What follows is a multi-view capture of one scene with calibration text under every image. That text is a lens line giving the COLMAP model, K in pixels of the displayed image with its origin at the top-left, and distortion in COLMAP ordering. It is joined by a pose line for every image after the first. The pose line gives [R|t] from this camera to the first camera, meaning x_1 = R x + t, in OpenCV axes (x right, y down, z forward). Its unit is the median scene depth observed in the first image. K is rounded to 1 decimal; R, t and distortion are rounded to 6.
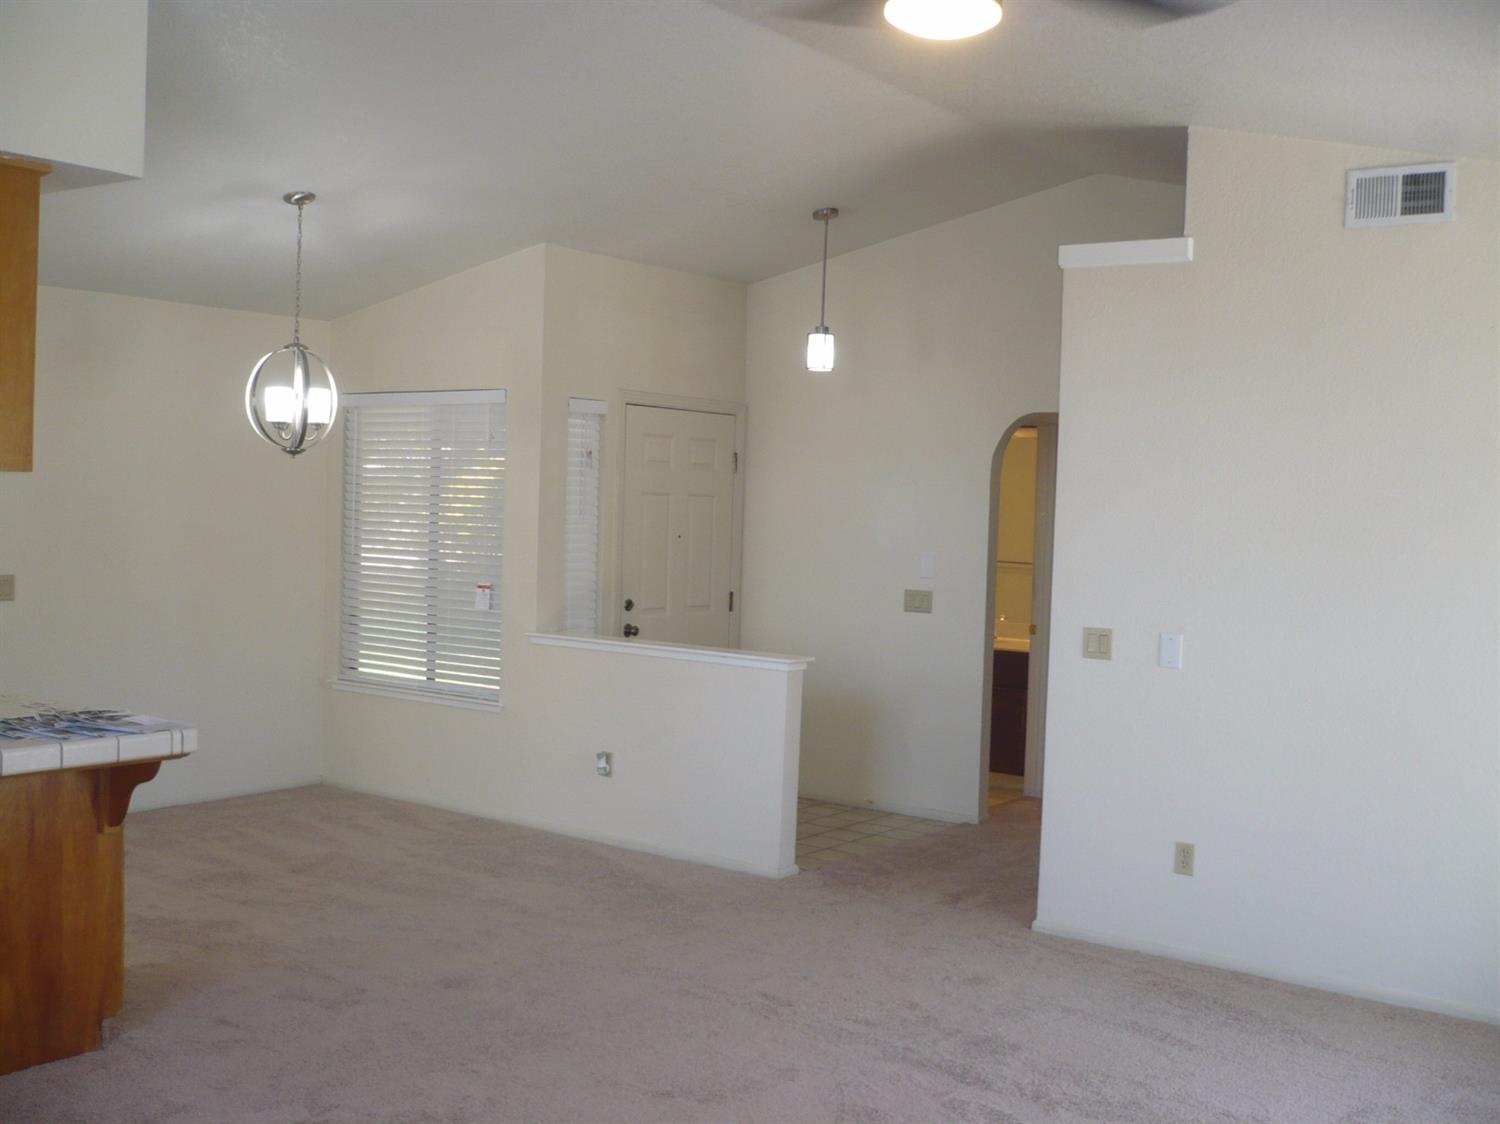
lens RADIAL K [[1579.8, 0, 750.0], [0, 1579.8, 562.0], [0, 0, 1]] dist [-0.045997, 0.014453]
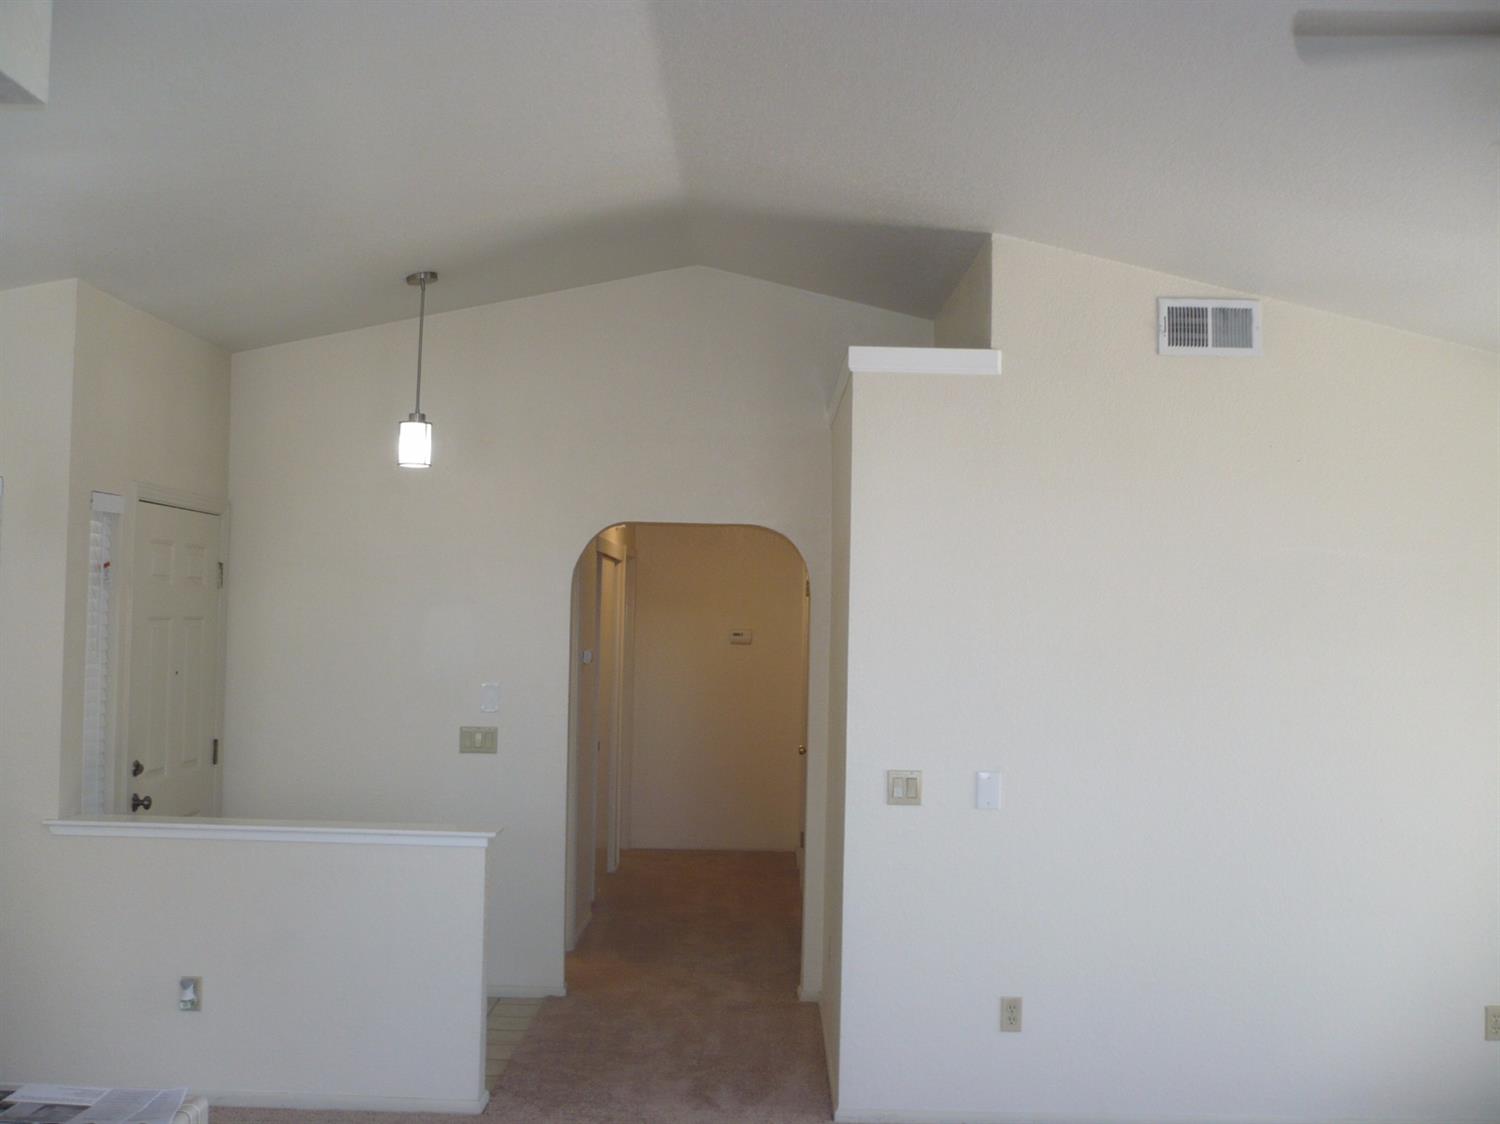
lens RADIAL K [[1579.8, 0, 750.0], [0, 1579.8, 562.0], [0, 0, 1]] dist [-0.045997, 0.014453]
pose [[0.813584, 0.003881, 0.581434, -0.373209], [0.028959, 0.998466, -0.047187, -0.036877], [-0.580725, 0.055229, 0.812224, 0.307601]]
